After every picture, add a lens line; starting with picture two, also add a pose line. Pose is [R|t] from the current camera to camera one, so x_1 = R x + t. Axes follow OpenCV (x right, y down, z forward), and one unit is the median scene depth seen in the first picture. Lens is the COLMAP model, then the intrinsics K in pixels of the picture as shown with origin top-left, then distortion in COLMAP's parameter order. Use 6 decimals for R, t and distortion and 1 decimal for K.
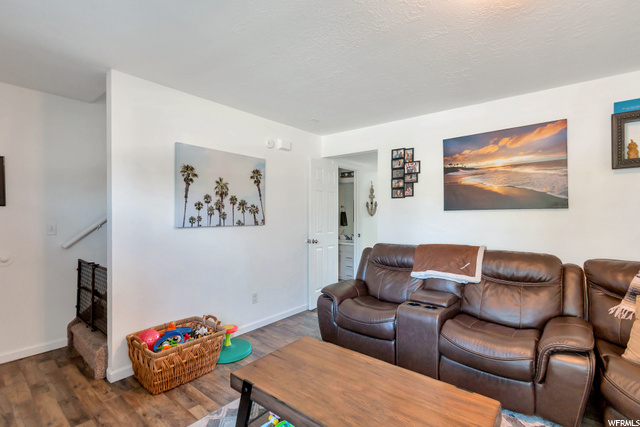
lens RADIAL K [[289.5, 0, 322.9], [0, 289.5, 215.1], [0, 0, 1]] dist [0.002257, 0.000610]
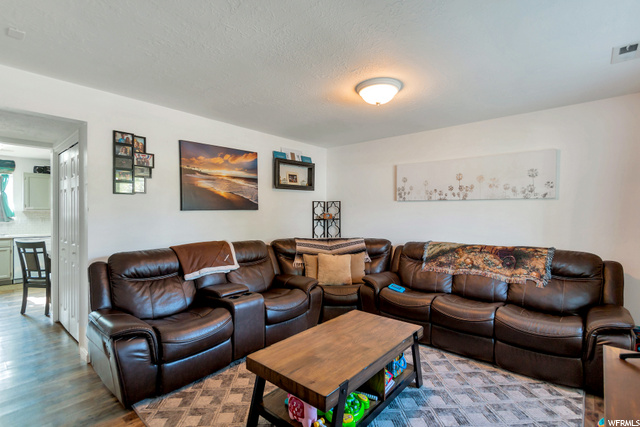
lens RADIAL K [[289.5, 0, 322.9], [0, 289.5, 215.1], [0, 0, 1]] dist [0.002257, 0.000610]
pose [[0.057682, -0.003693, 0.998328, -0.600446], [0.007100, 0.999969, 0.003289, 0.000289], [-0.998310, 0.006899, 0.057706, 0.489063]]
